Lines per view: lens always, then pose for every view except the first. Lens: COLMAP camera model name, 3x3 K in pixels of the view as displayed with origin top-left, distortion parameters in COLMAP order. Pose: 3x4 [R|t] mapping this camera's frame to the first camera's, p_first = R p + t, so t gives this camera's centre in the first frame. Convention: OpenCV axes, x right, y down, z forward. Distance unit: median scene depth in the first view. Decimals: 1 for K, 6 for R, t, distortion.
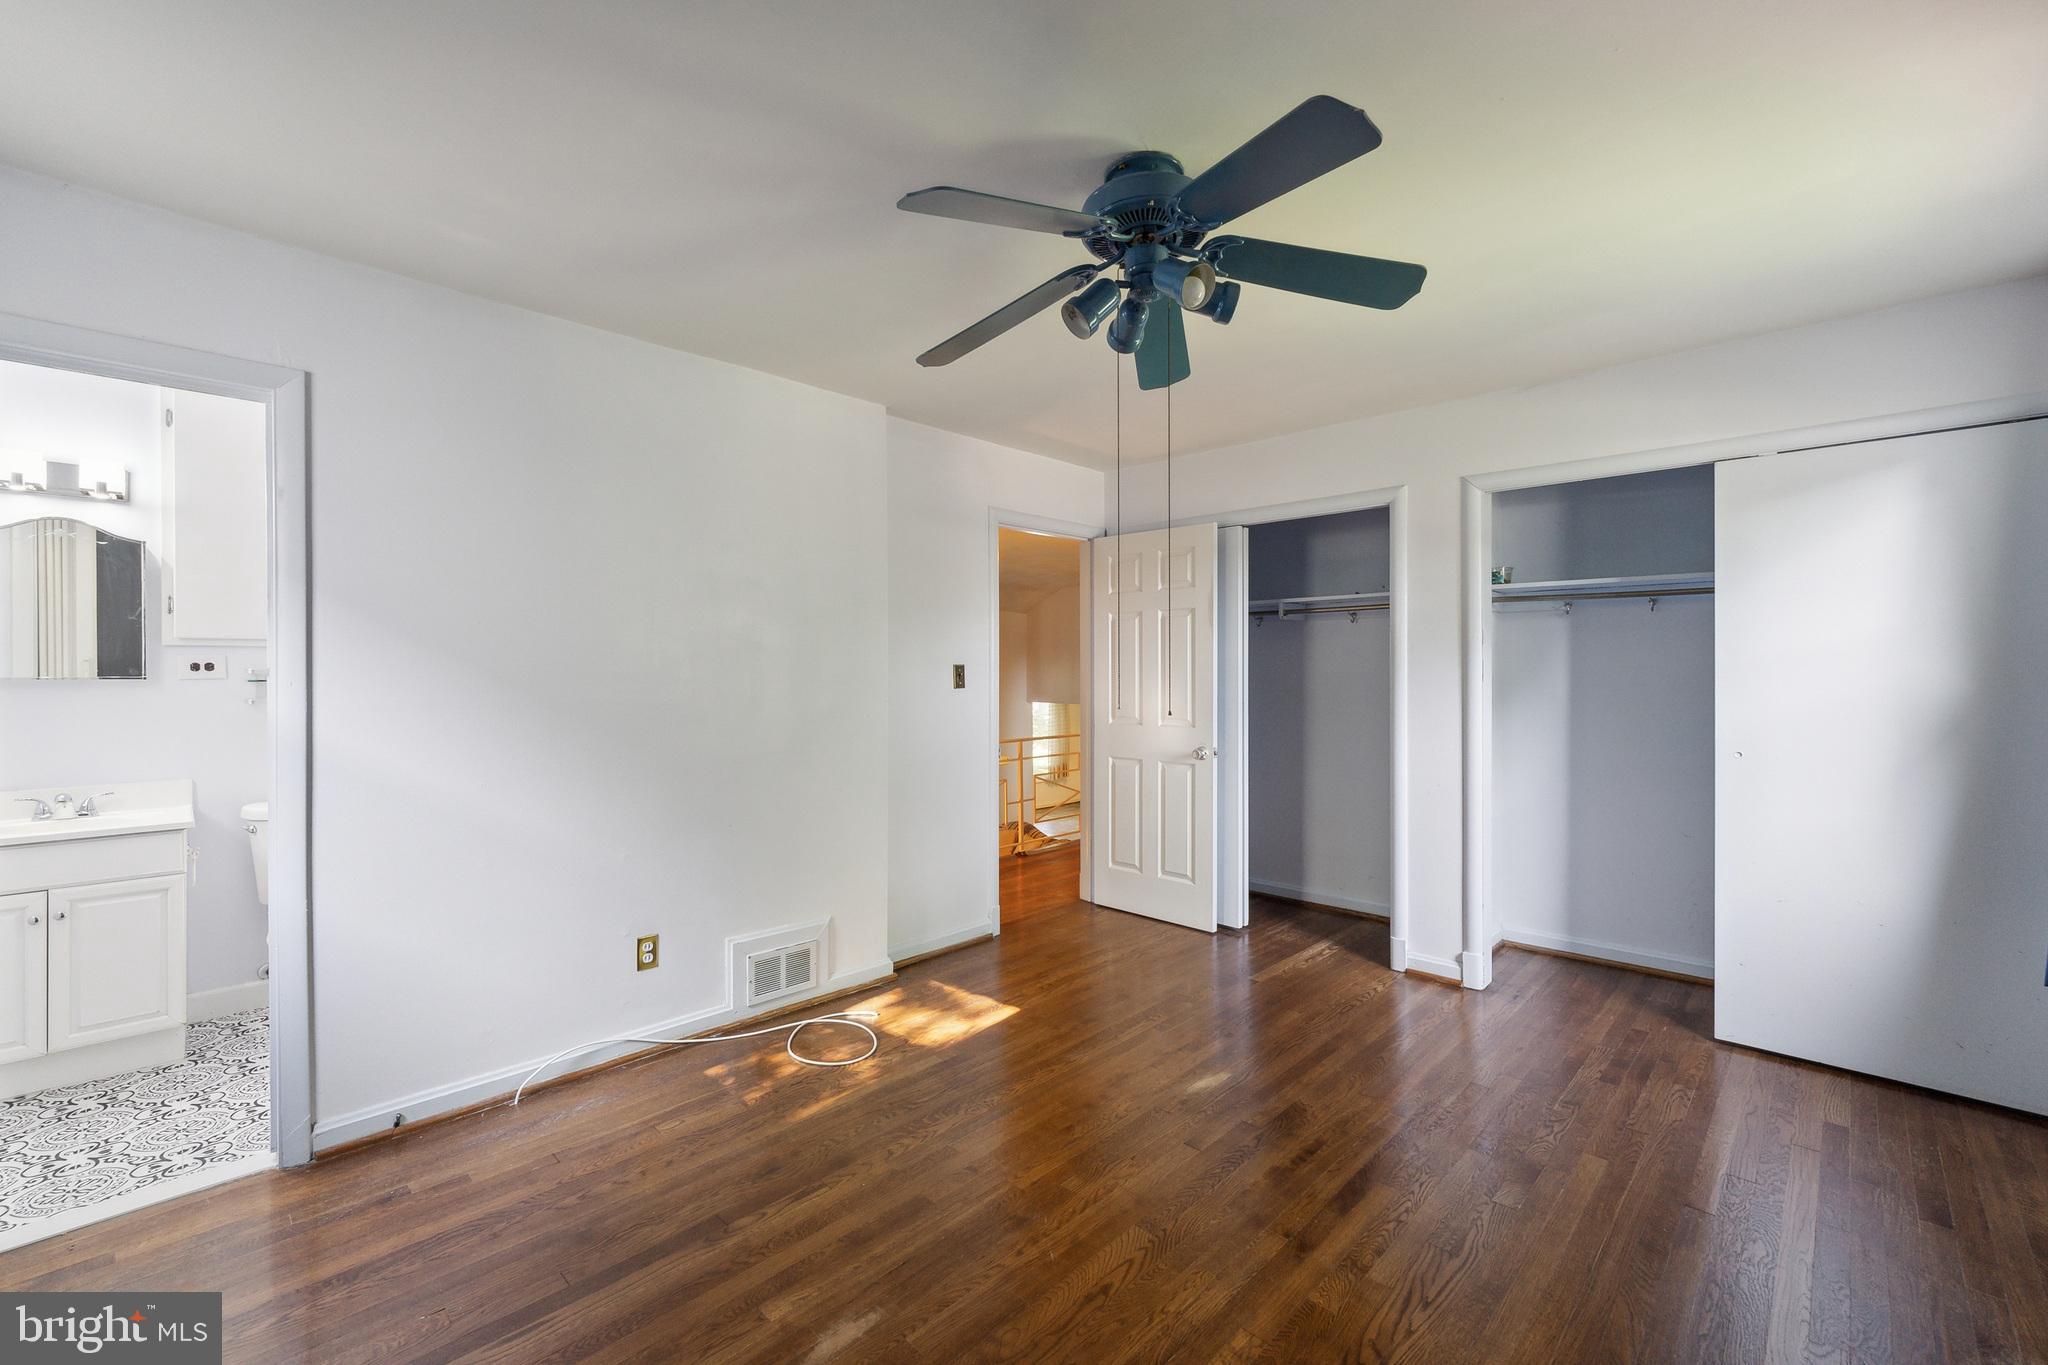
lens RADIAL K [[851.9, 0, 1023.5], [0, 851.9, 663.4], [0, 0, 1]] dist [0.000730, -0.000307]
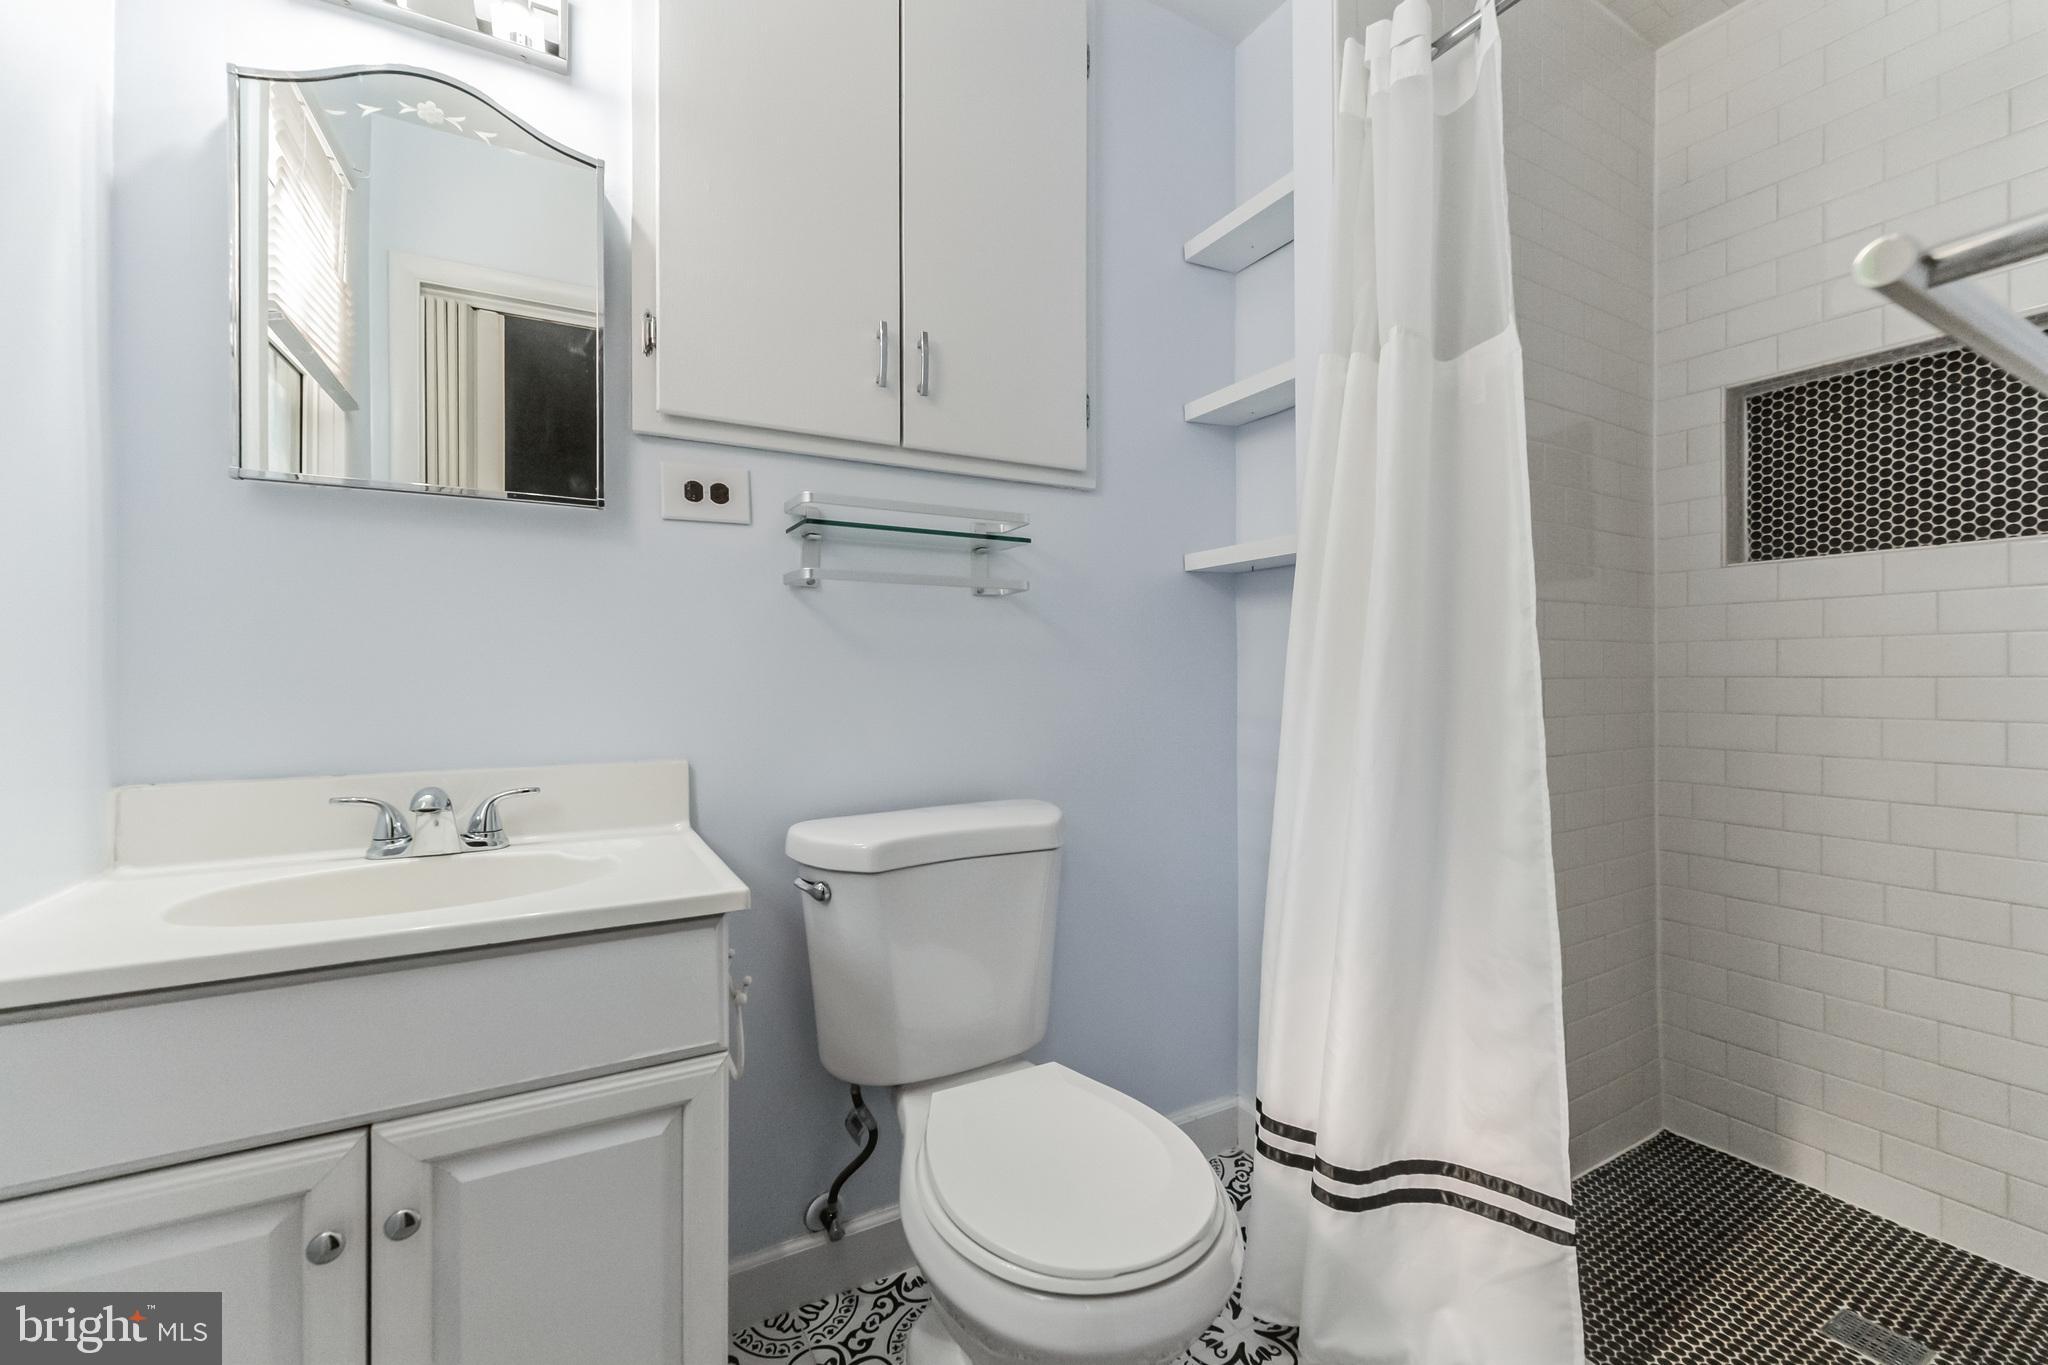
lens RADIAL K [[851.9, 0, 1023.5], [0, 851.9, 663.4], [0, 0, 1]] dist [0.000730, -0.000307]
pose [[0.961681, 0.003029, -0.274156, -0.767783], [-0.004229, 0.999984, -0.003786, 0.097628], [0.274140, 0.004800, 0.961678, 0.704003]]
